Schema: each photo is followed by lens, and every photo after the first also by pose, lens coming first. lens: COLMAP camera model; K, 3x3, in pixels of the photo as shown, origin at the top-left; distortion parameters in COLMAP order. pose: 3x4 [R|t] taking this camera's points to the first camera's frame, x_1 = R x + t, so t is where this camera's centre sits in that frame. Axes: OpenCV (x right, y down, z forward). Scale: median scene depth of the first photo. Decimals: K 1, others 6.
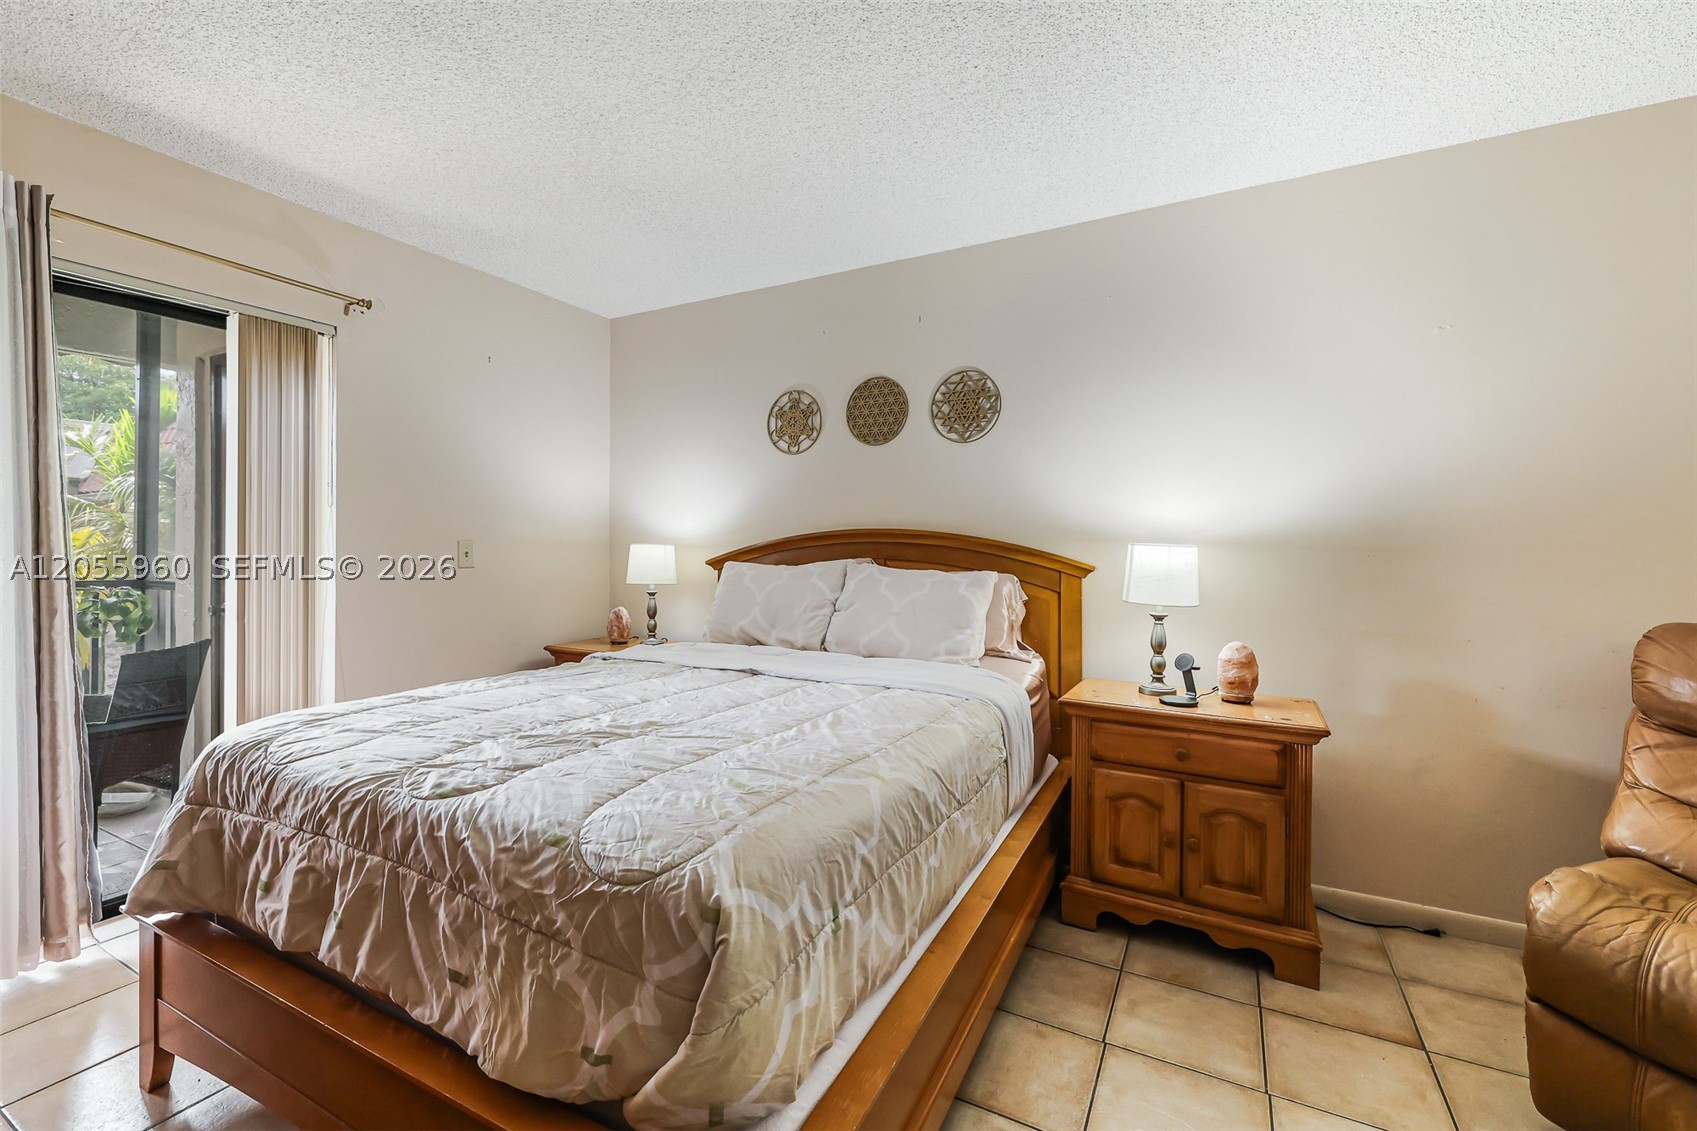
lens RADIAL K [[721.9, 0, 853.8], [0, 721.9, 541.4], [0, 0, 1]] dist [0.000146, -0.000602]
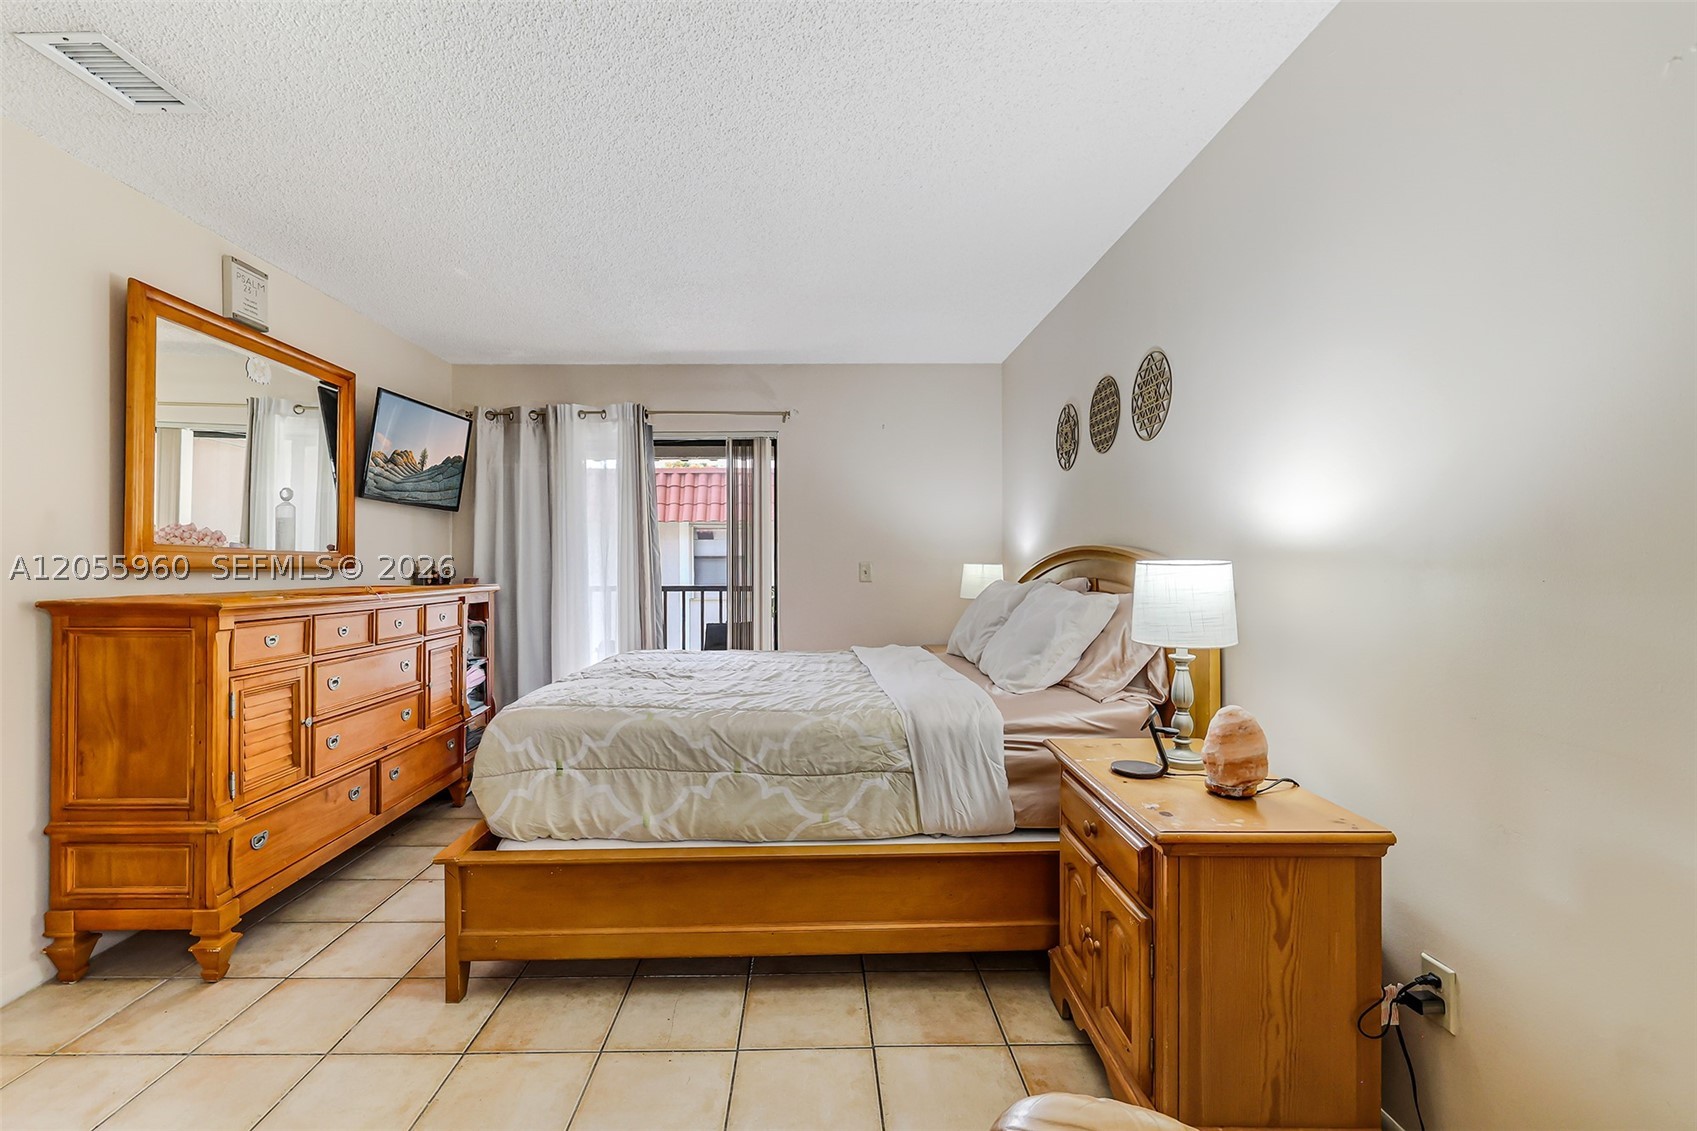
lens RADIAL K [[721.9, 0, 838.1], [0, 721.9, 560.0], [0, 0, 1]] dist [0.000146, -0.000602]
pose [[0.482521, -0.000409, -0.875884, 1.499428], [0.012185, 0.999906, 0.006246, -0.013191], [0.875800, -0.013687, 0.482481, 0.571614]]
